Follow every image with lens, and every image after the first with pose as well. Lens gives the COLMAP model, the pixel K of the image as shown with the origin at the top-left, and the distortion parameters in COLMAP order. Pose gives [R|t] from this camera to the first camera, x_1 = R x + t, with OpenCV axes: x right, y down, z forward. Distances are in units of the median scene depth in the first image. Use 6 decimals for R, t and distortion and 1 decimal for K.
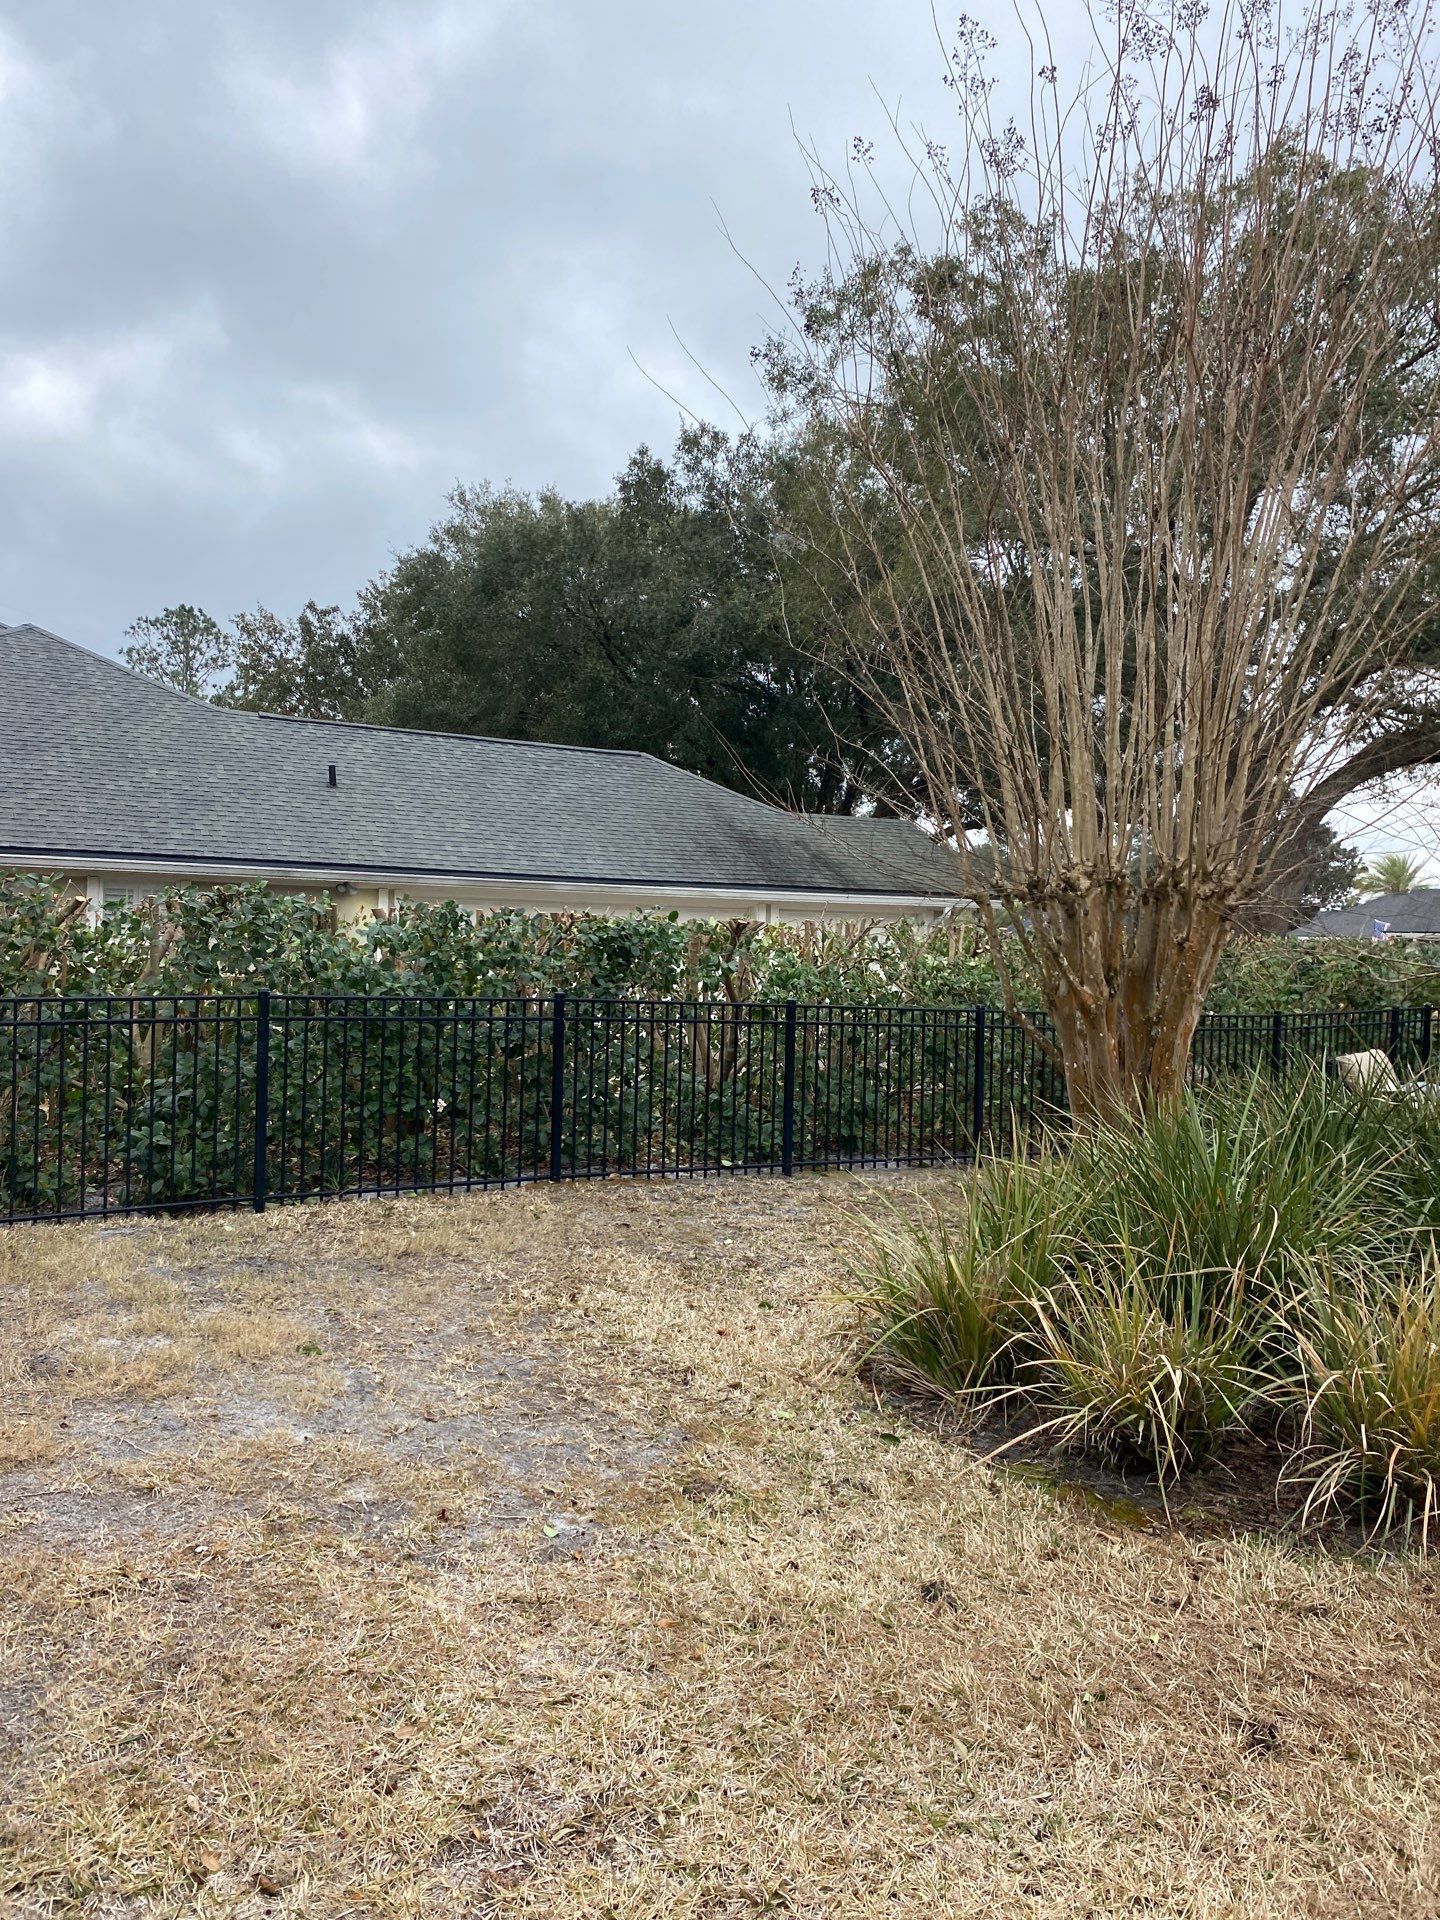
lens RADIAL K [[1447.6, 0, 704.4], [0, 1447.6, 985.7], [0, 0, 1]] dist [0.024542, -0.024476]
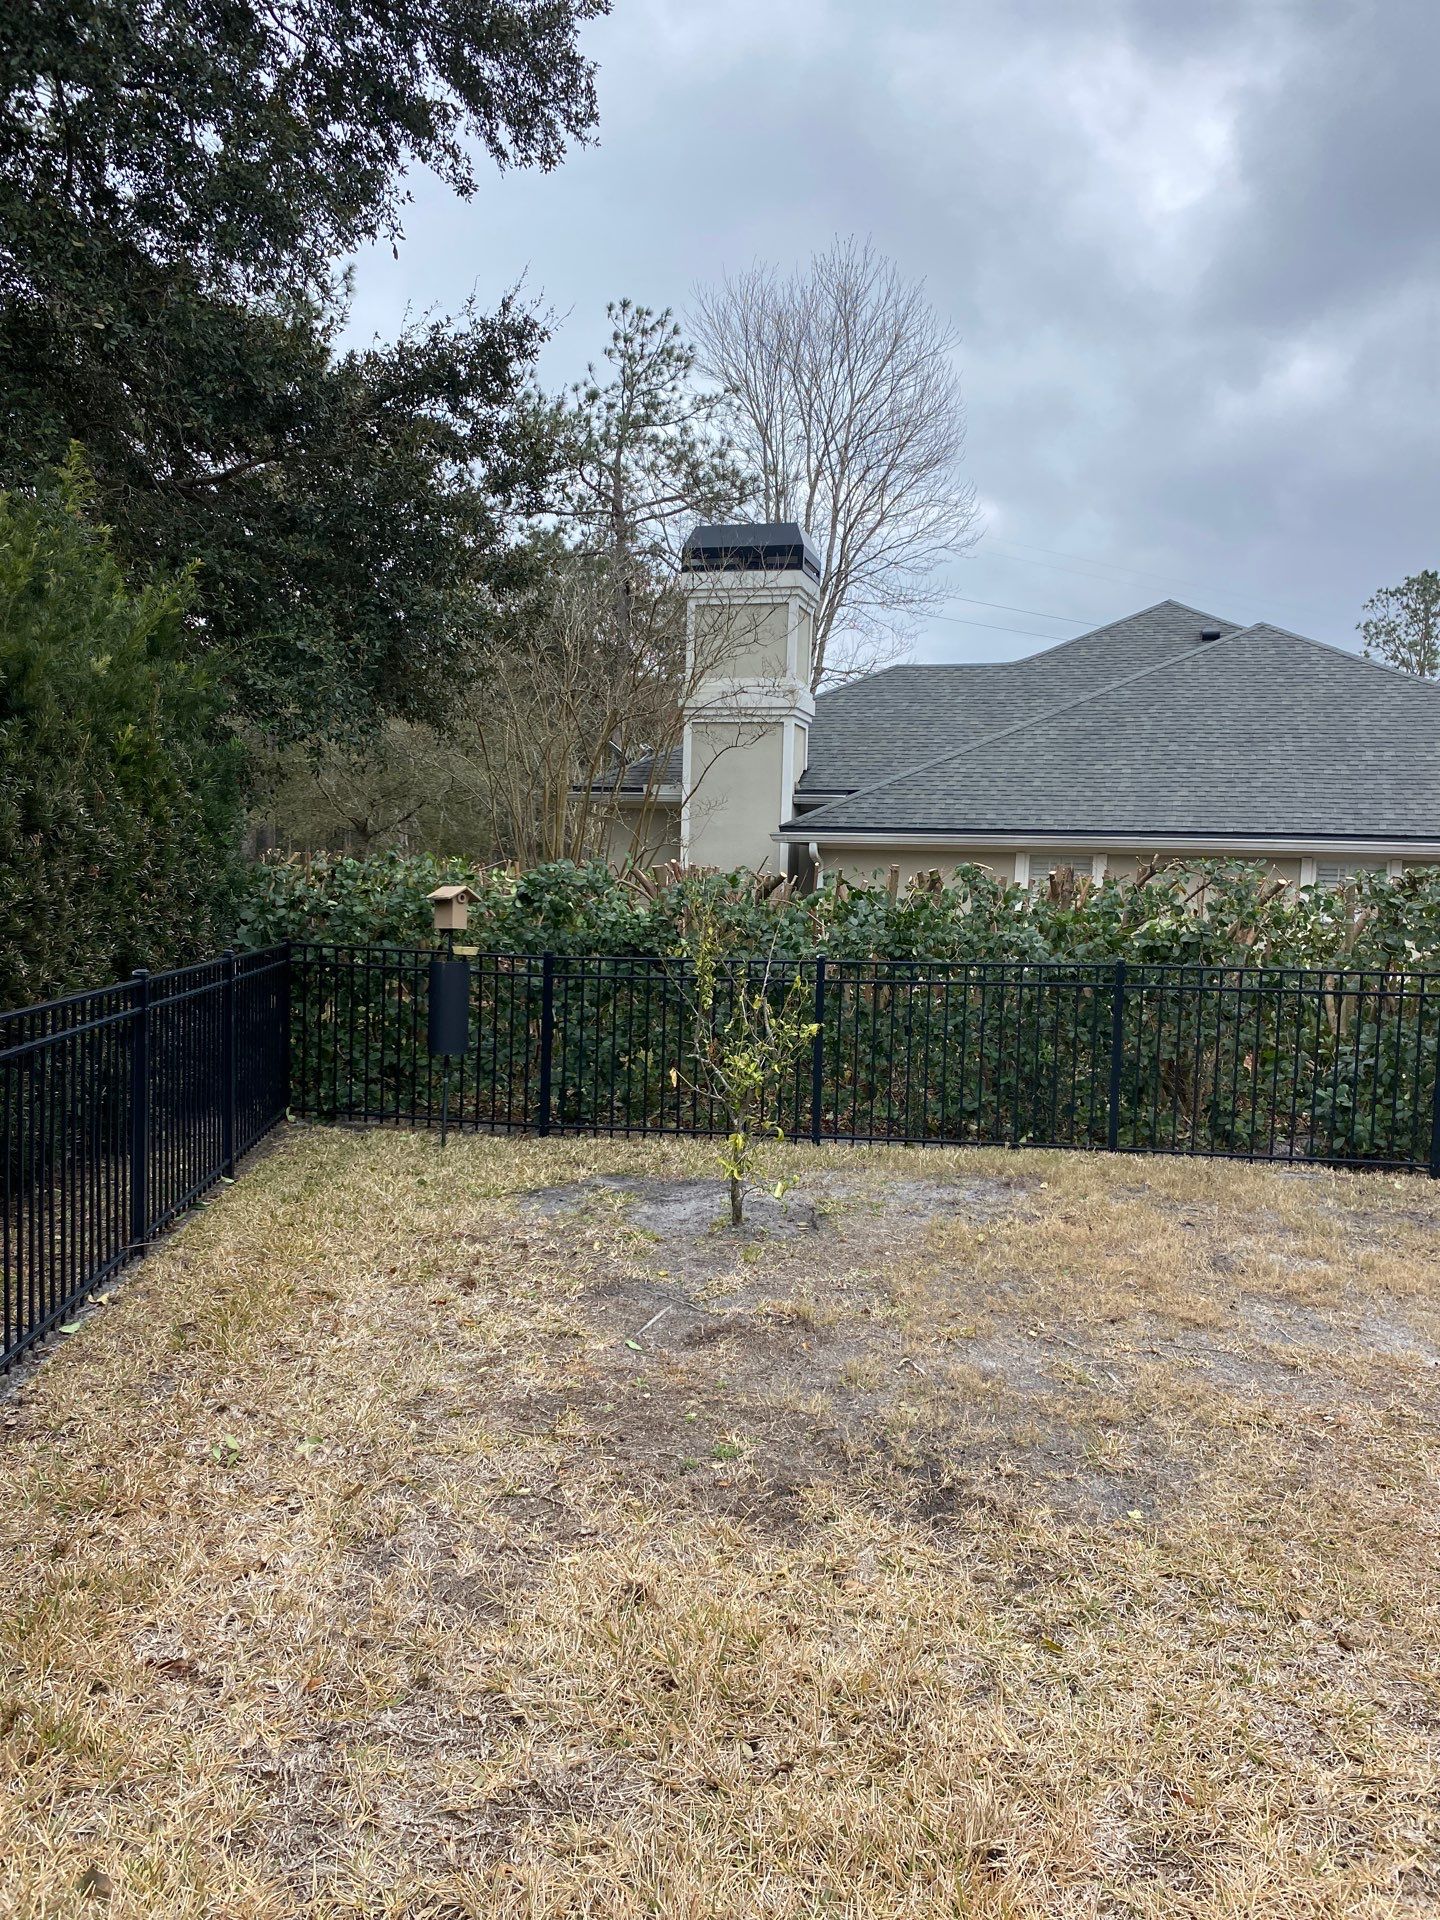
lens RADIAL K [[1461.8, 0, 746.6], [0, 1461.8, 964.1], [0, 0, 1]] dist [0.027593, -0.031094]
pose [[0.716127, 0.034097, -0.697136, 0.074787], [-0.033058, 0.999342, 0.014920, 0.000687], [0.697186, 0.012361, 0.716783, -0.115463]]
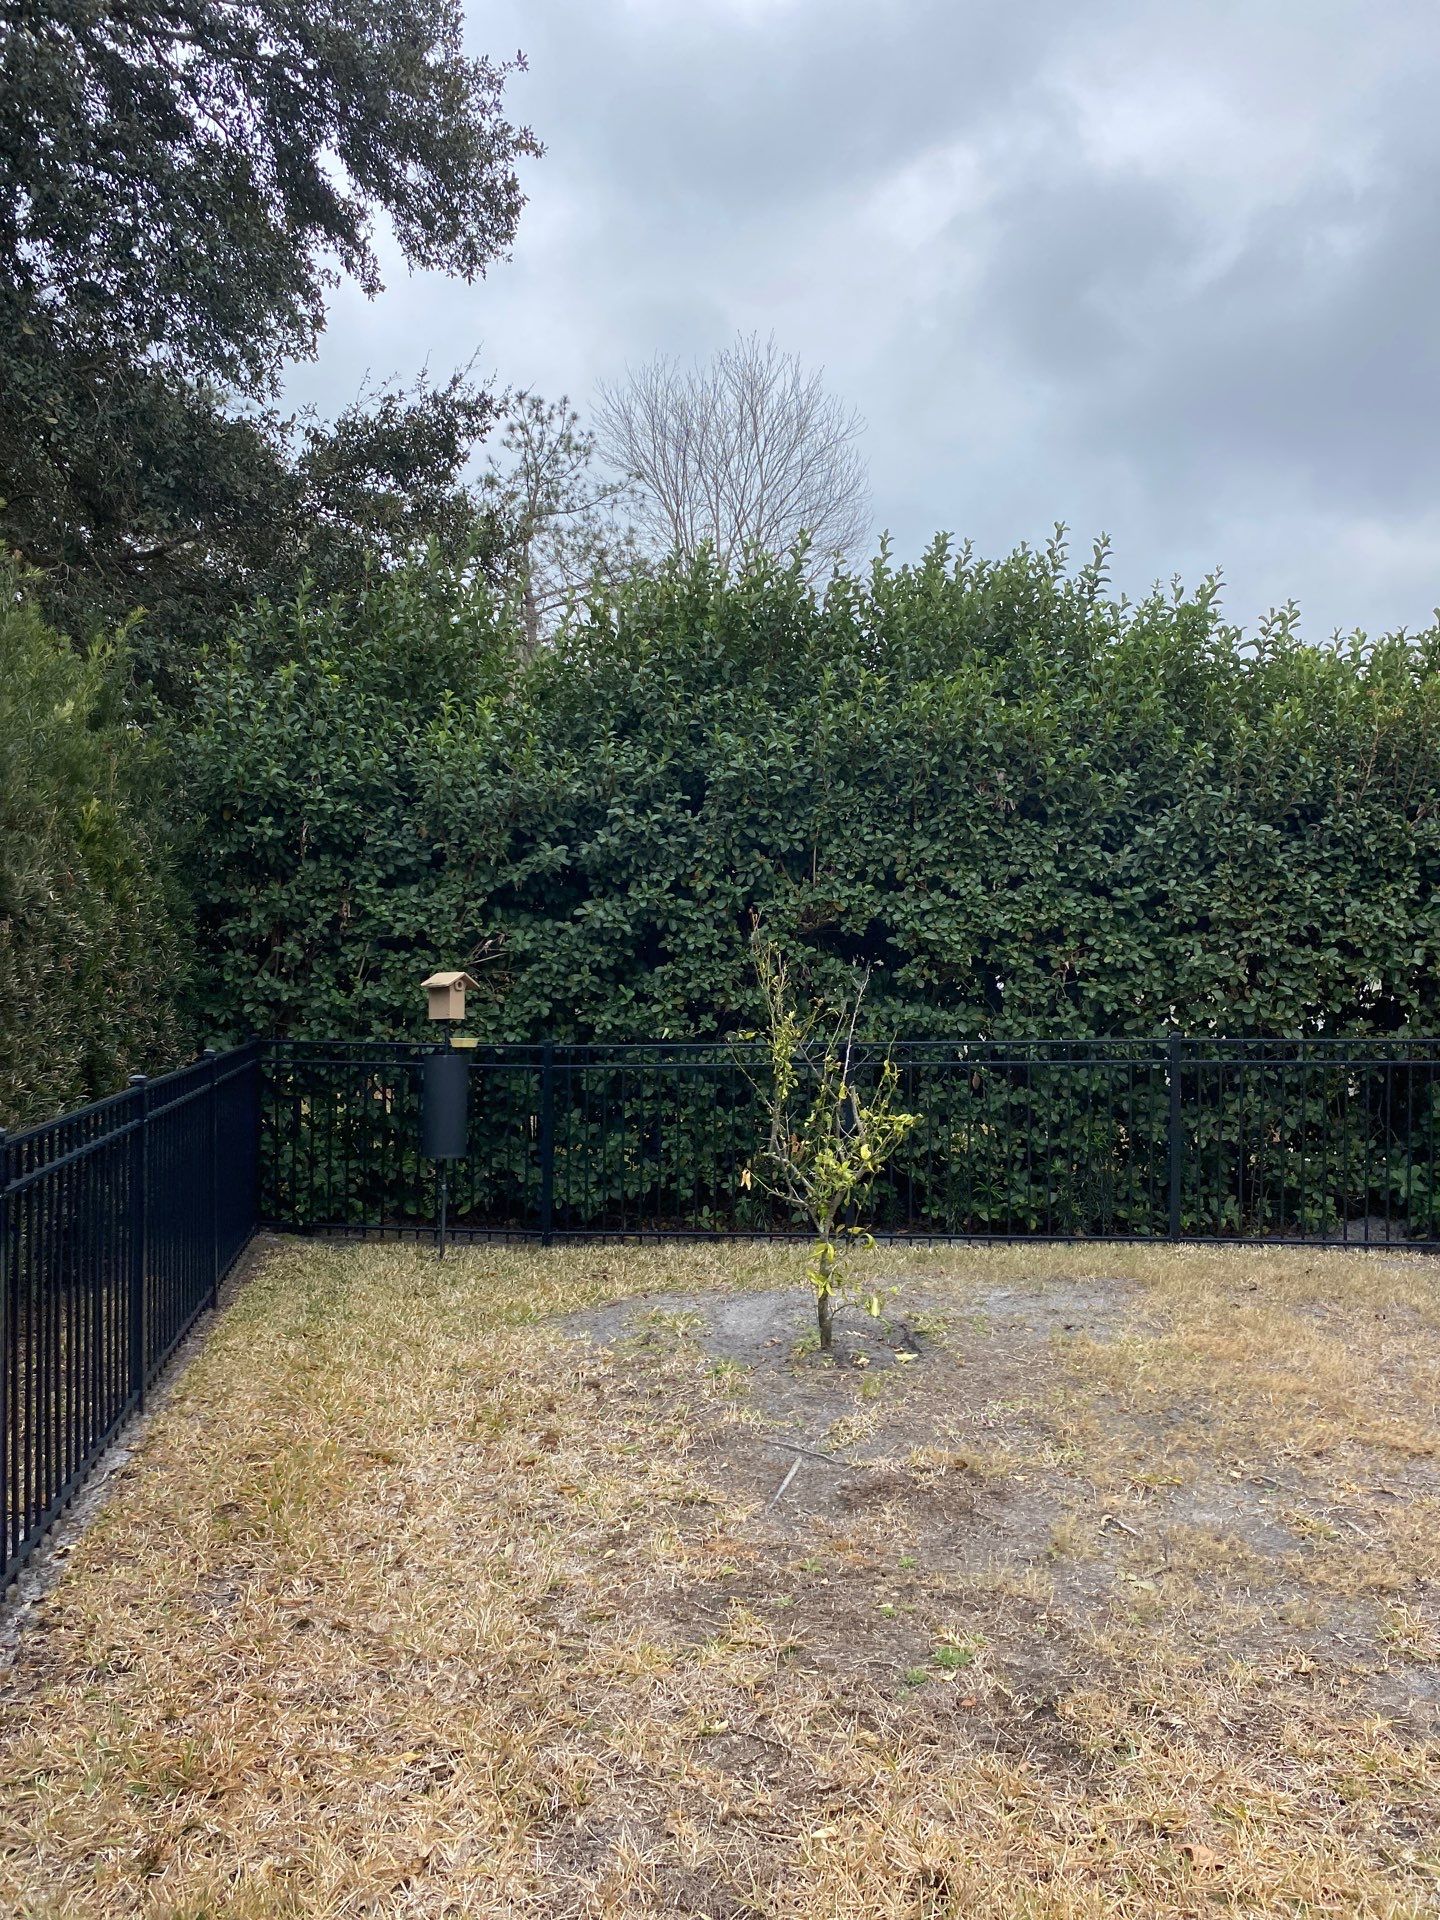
lens RADIAL K [[1475.6, 0, 720.0], [0, 1475.6, 960.0], [0, 0, 1]] dist [-0.001455, 0.001293]
pose [[0.749277, -0.026277, -0.661735, -0.061080], [-0.007275, 0.998826, -0.047901, 0.004816], [0.662216, 0.040705, 0.748206, -0.110473]]
